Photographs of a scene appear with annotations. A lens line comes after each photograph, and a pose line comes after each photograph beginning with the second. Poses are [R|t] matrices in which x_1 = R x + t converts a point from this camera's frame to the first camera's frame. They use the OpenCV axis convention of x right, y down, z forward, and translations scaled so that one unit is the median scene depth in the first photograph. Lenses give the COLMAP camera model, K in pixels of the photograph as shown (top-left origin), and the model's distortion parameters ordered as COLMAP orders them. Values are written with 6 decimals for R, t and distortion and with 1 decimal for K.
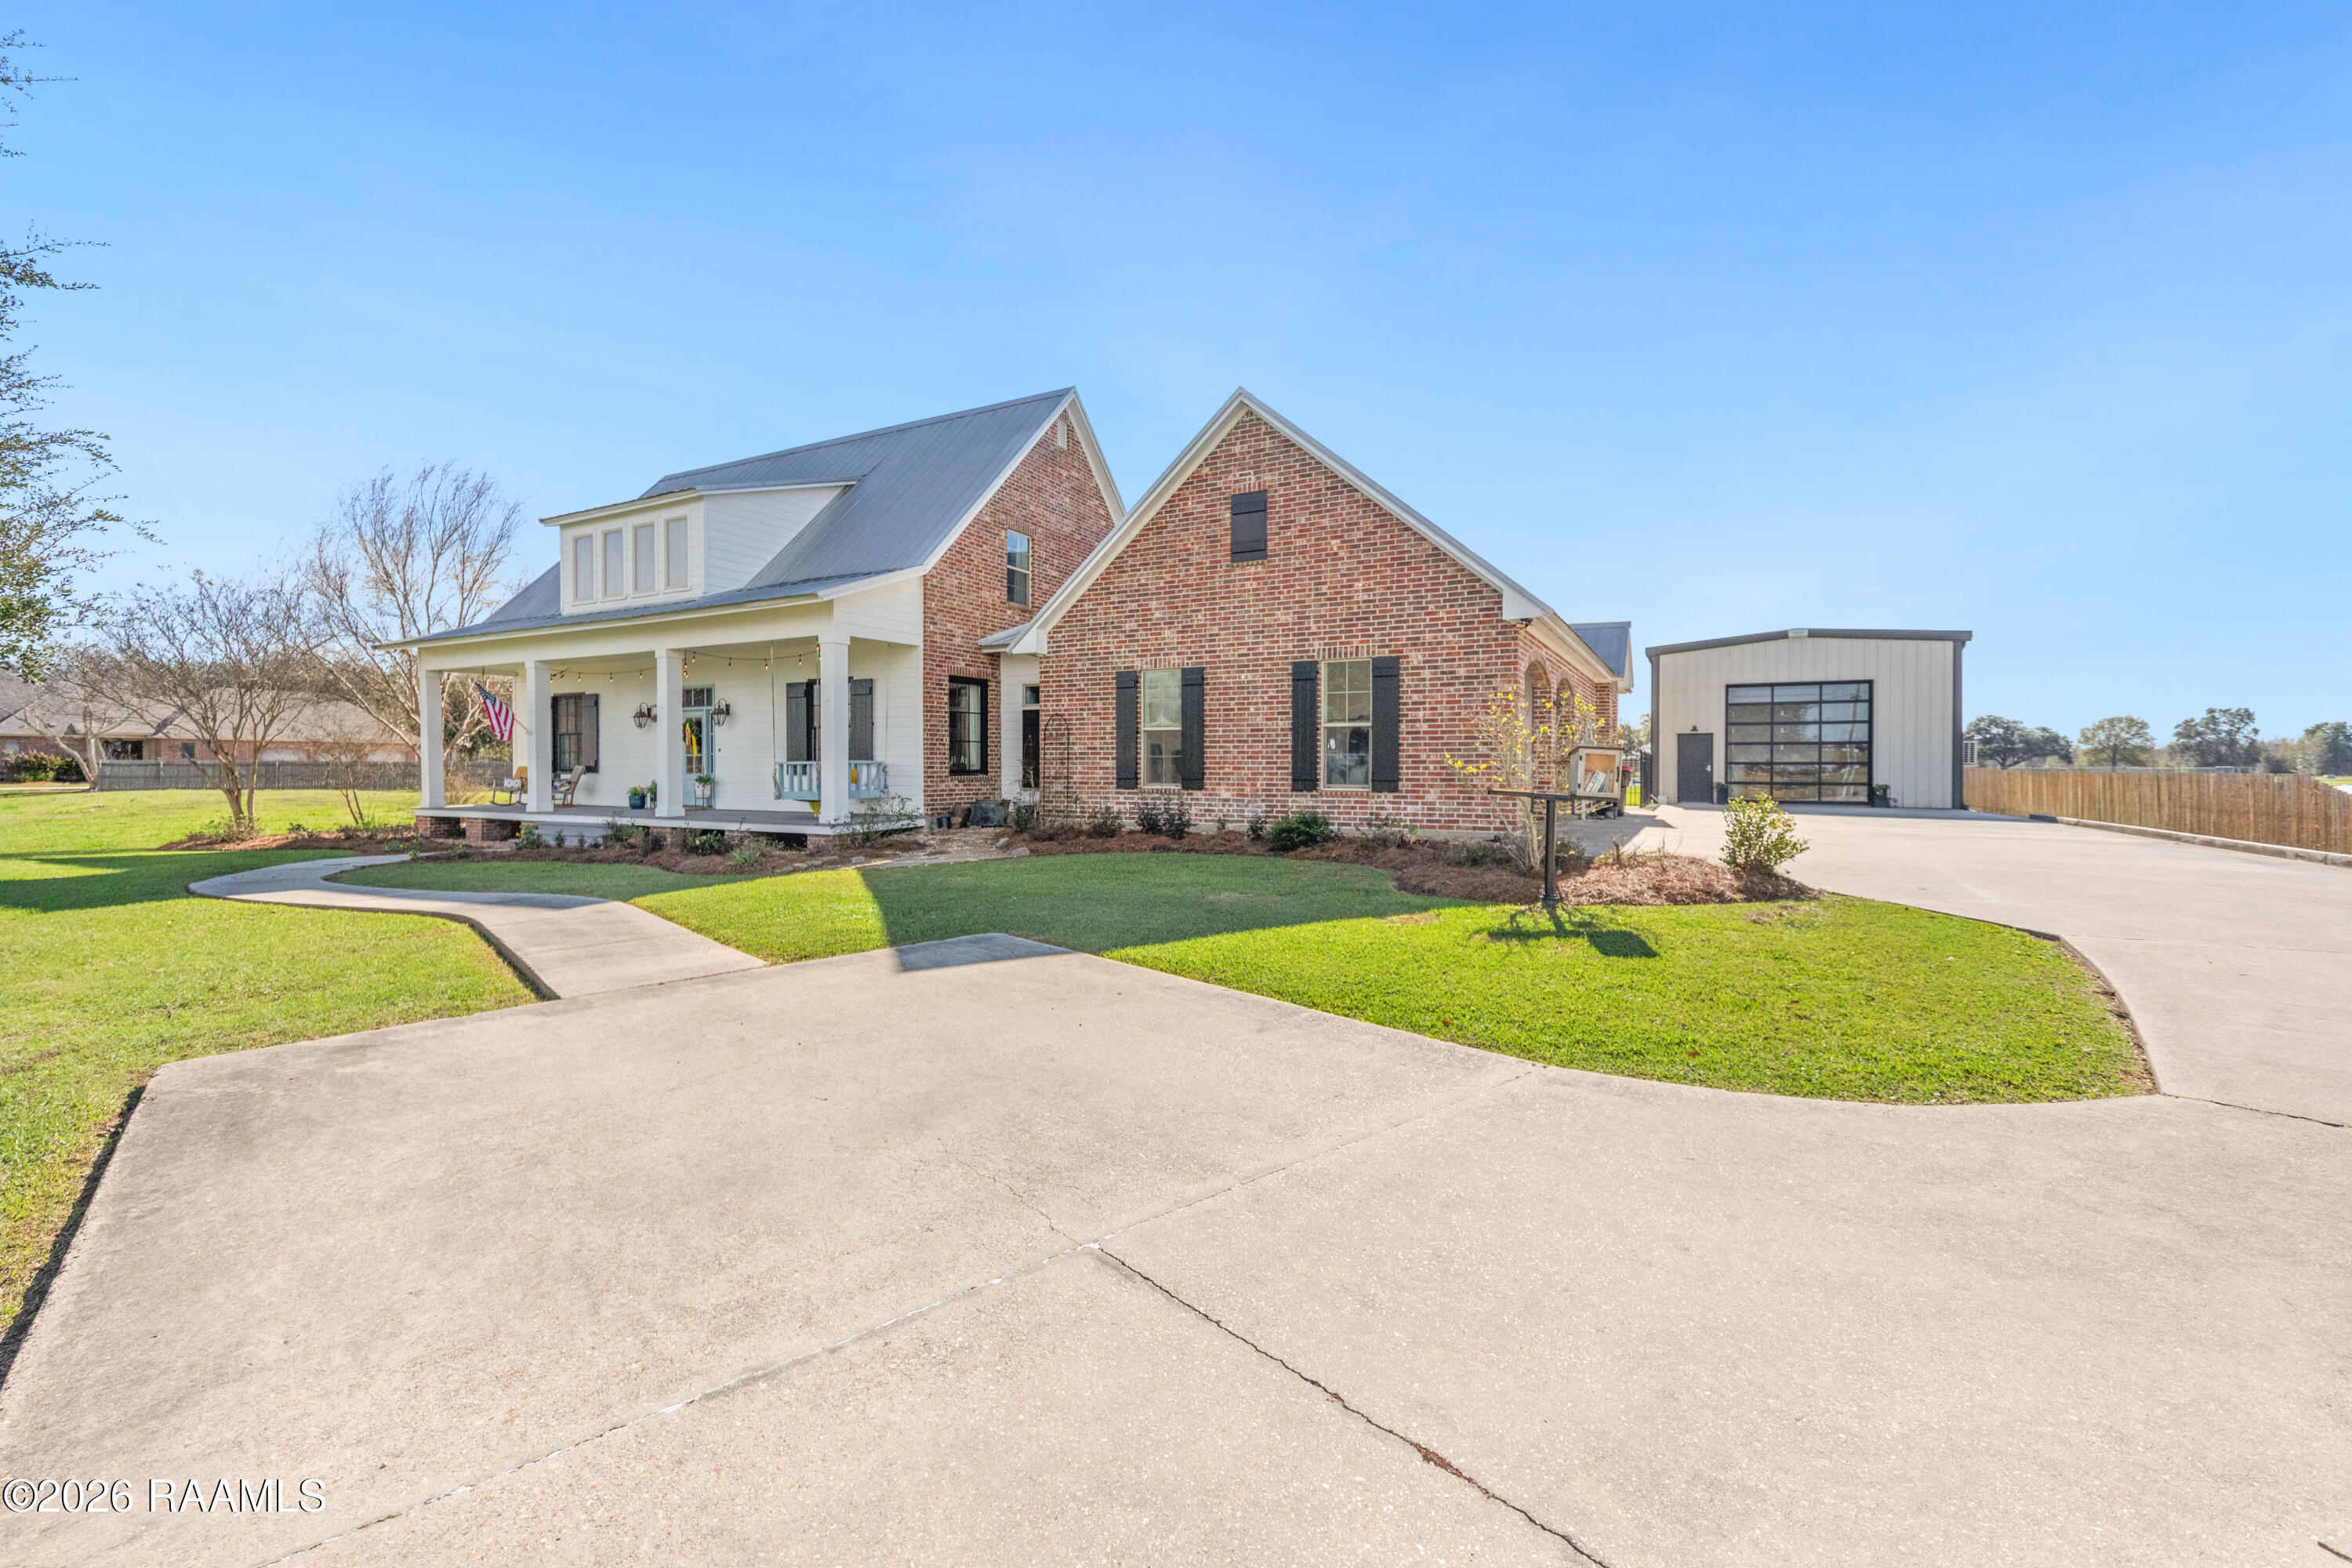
lens RADIAL K [[1014.9, 0, 1174.8], [0, 1014.9, 778.5], [0, 0, 1]] dist [0.000852, 0.000115]
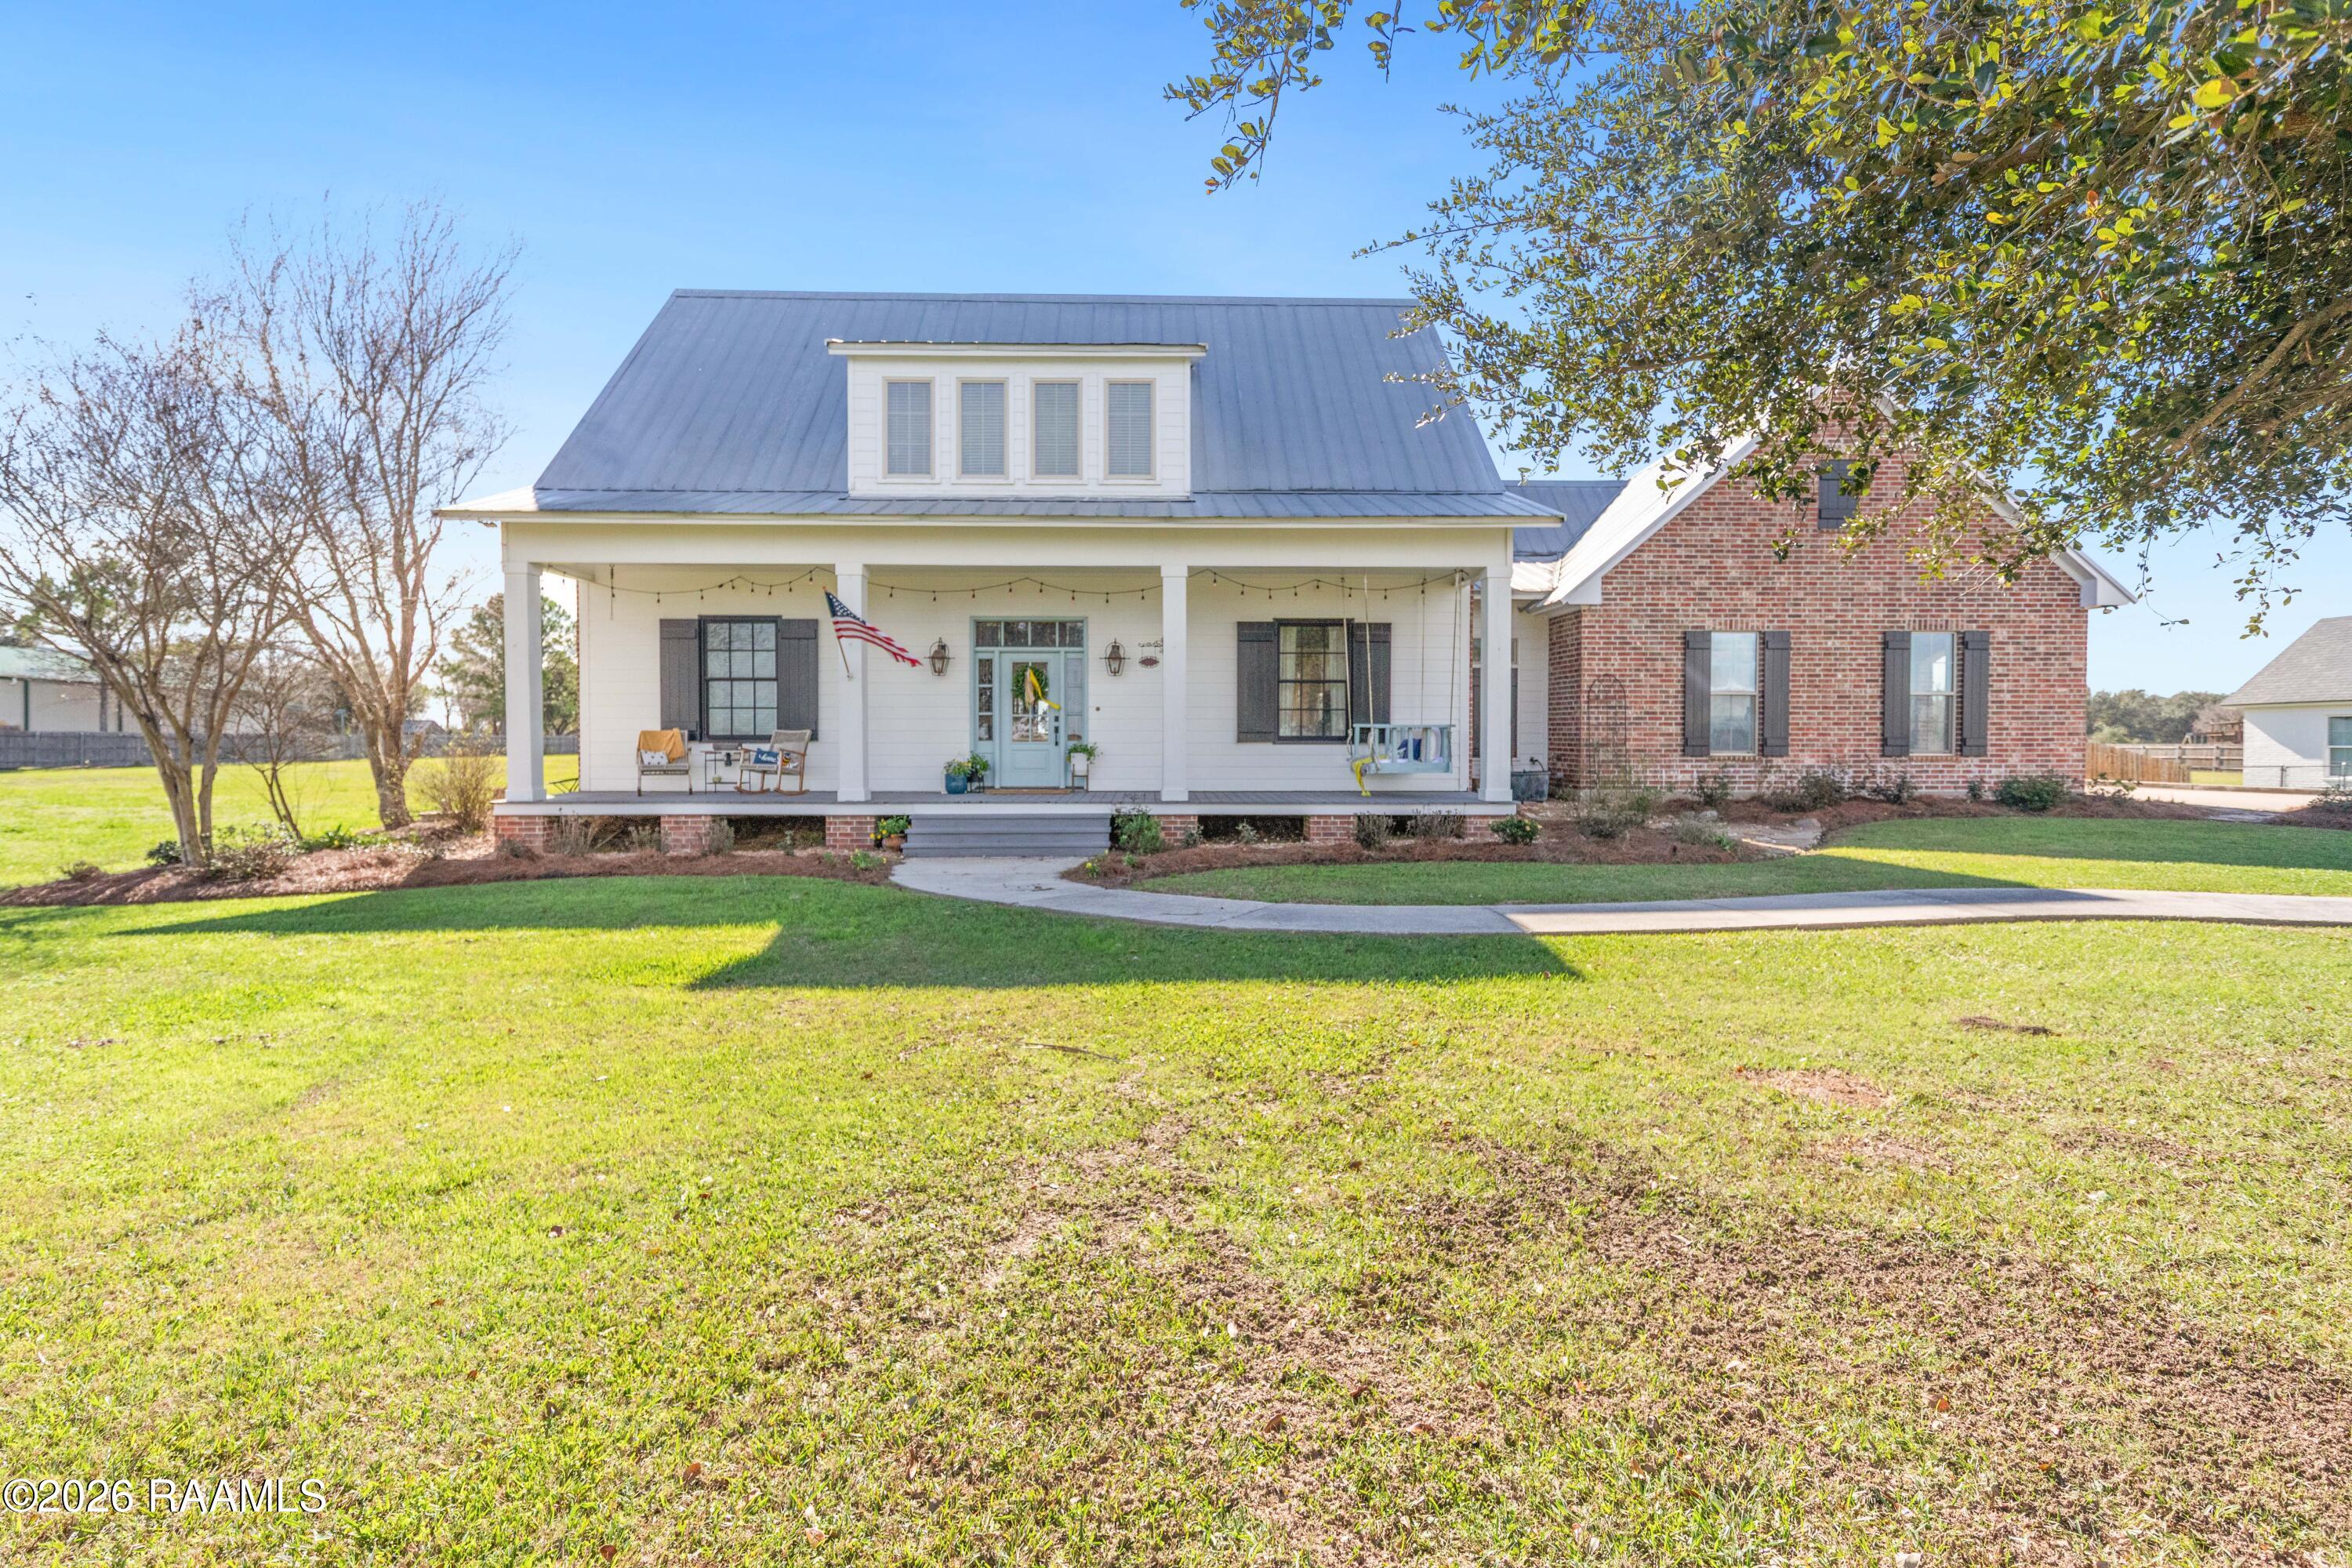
lens RADIAL K [[1119.7, 0, 1175.7], [0, 1119.7, 769.5], [0, 0, 1]] dist [0.001197, 0.000067]
pose [[0.864515, -0.008503, 0.502535, -0.979852], [0.005068, 0.999954, 0.008202, 0.011239], [-0.502581, -0.004544, 0.864518, 0.344413]]
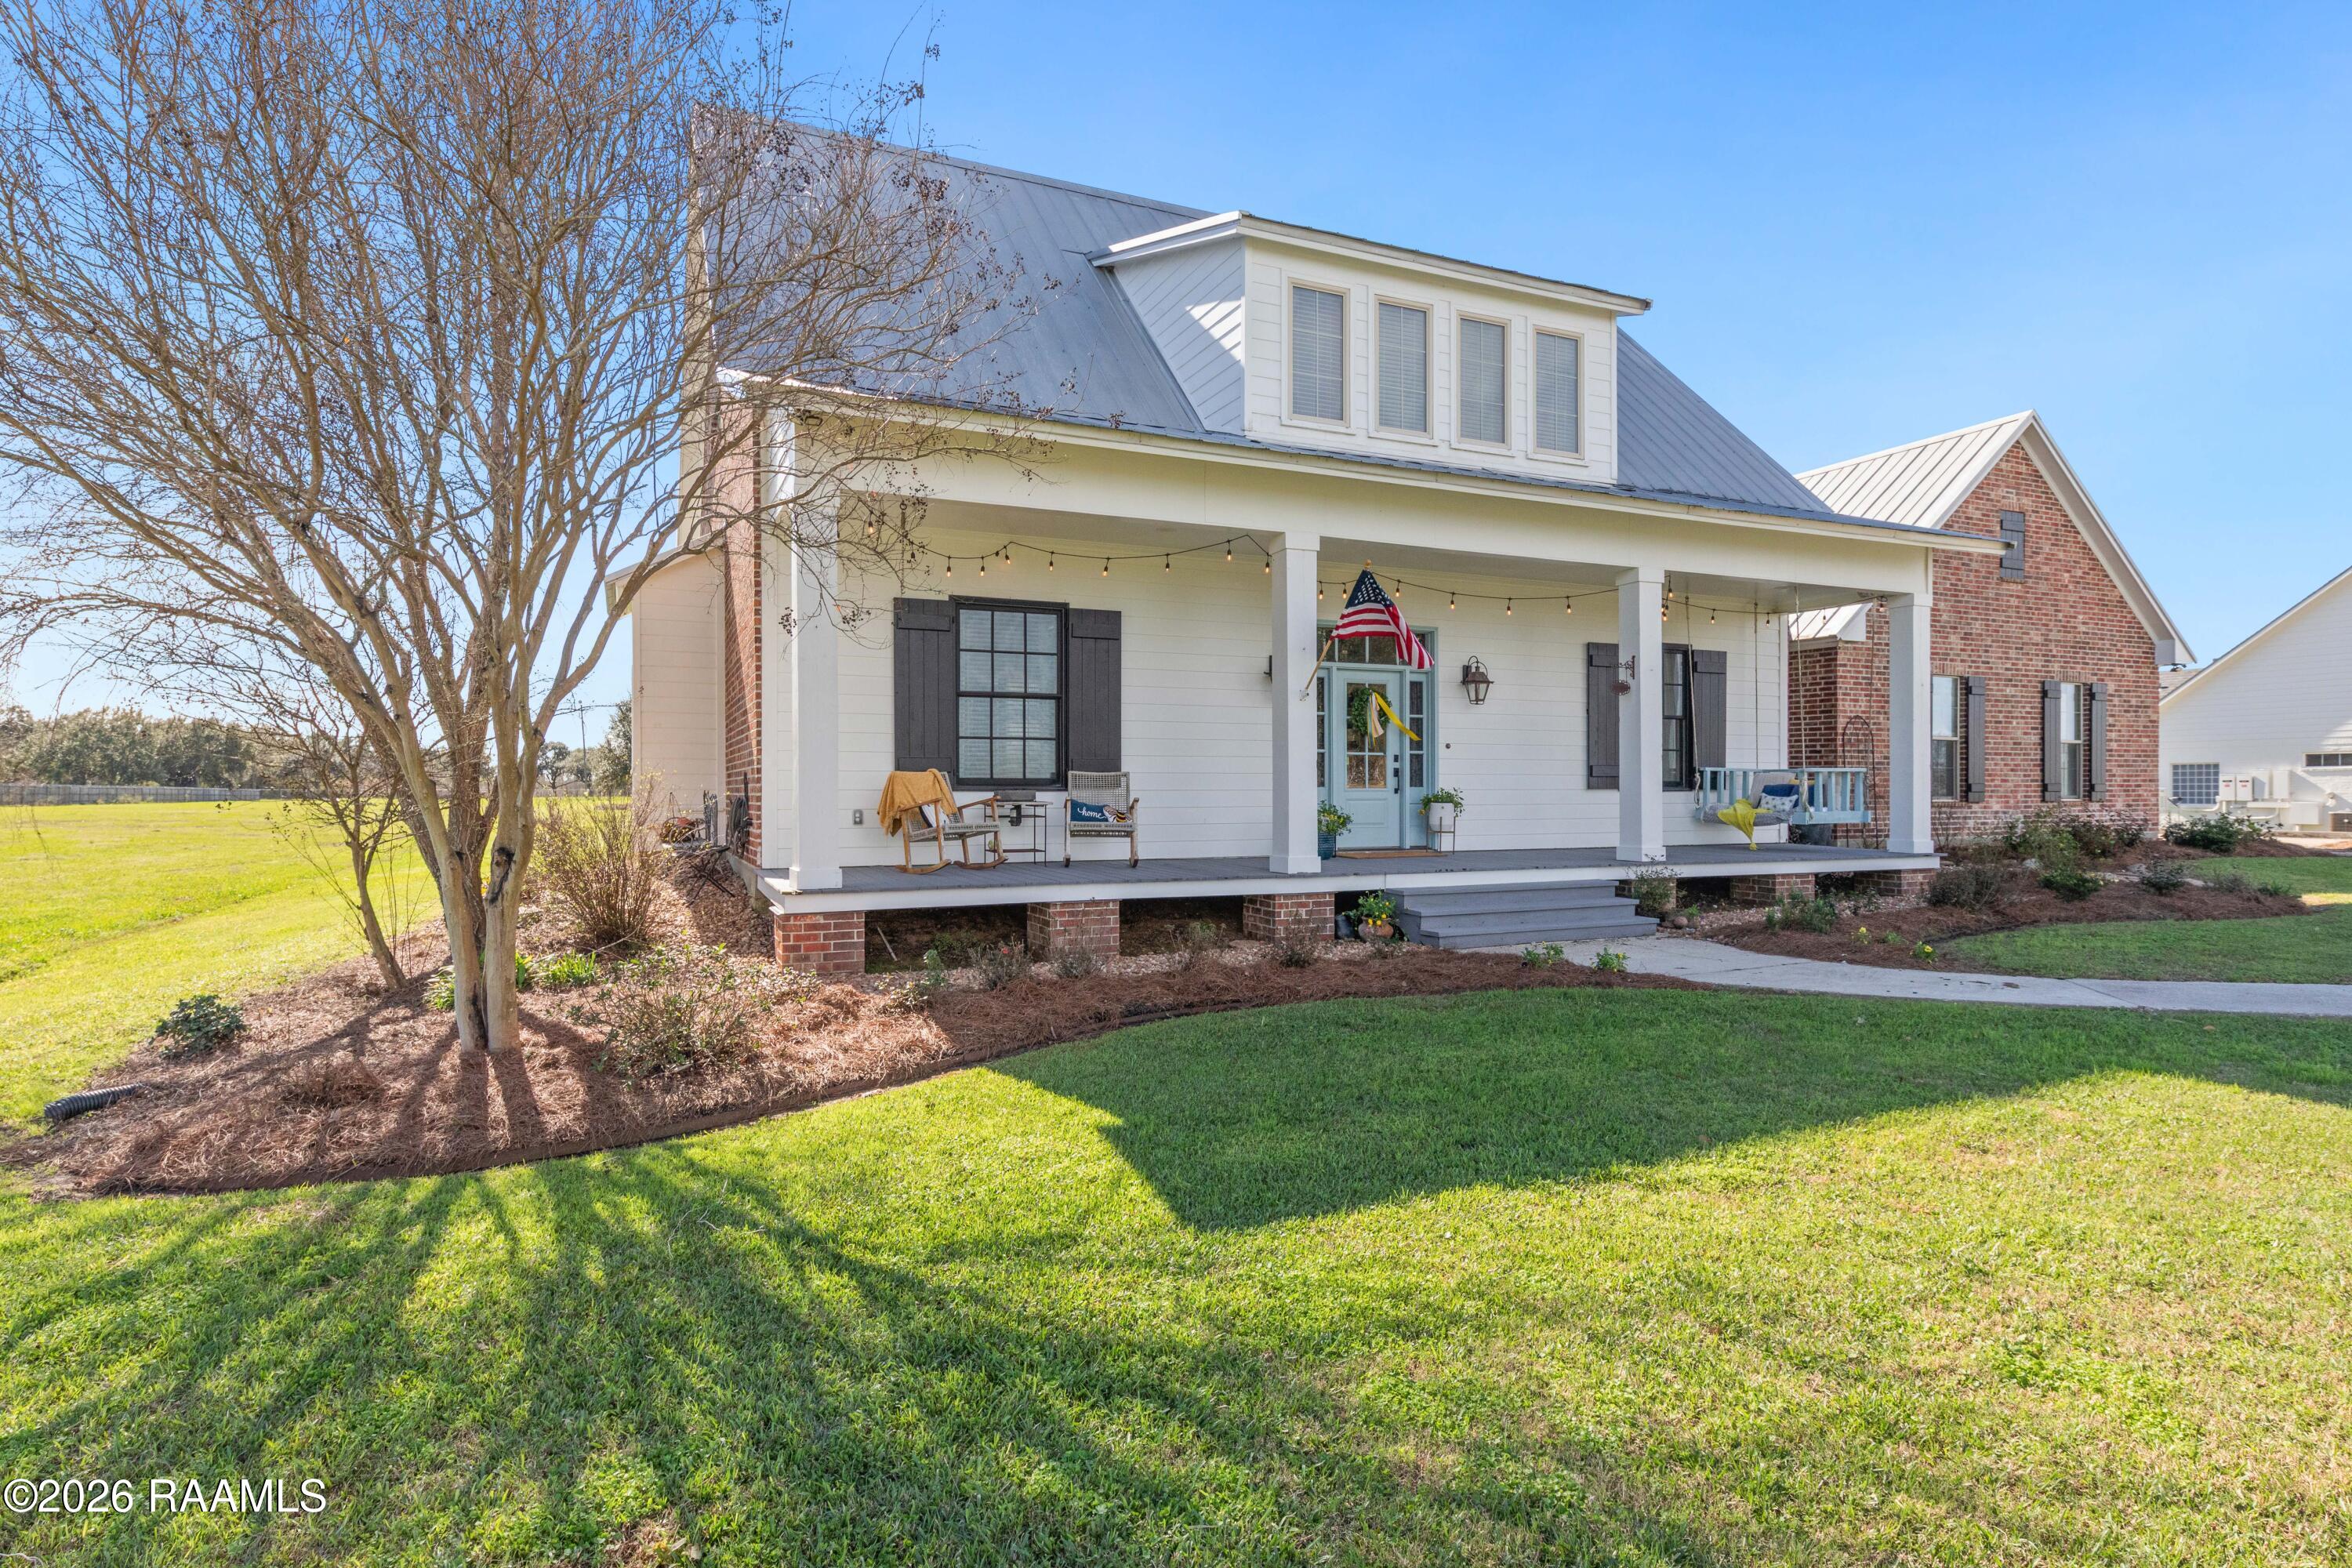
lens RADIAL K [[1254.2, 0, 1182.0], [0, 1254.2, 801.7], [0, 0, 1]] dist [0.000914, -0.000005]
pose [[0.594775, -0.003311, 0.803886, -1.339798], [0.014115, 0.999880, -0.006325, 0.006639], [-0.803769, 0.015109, 0.594750, 0.859883]]
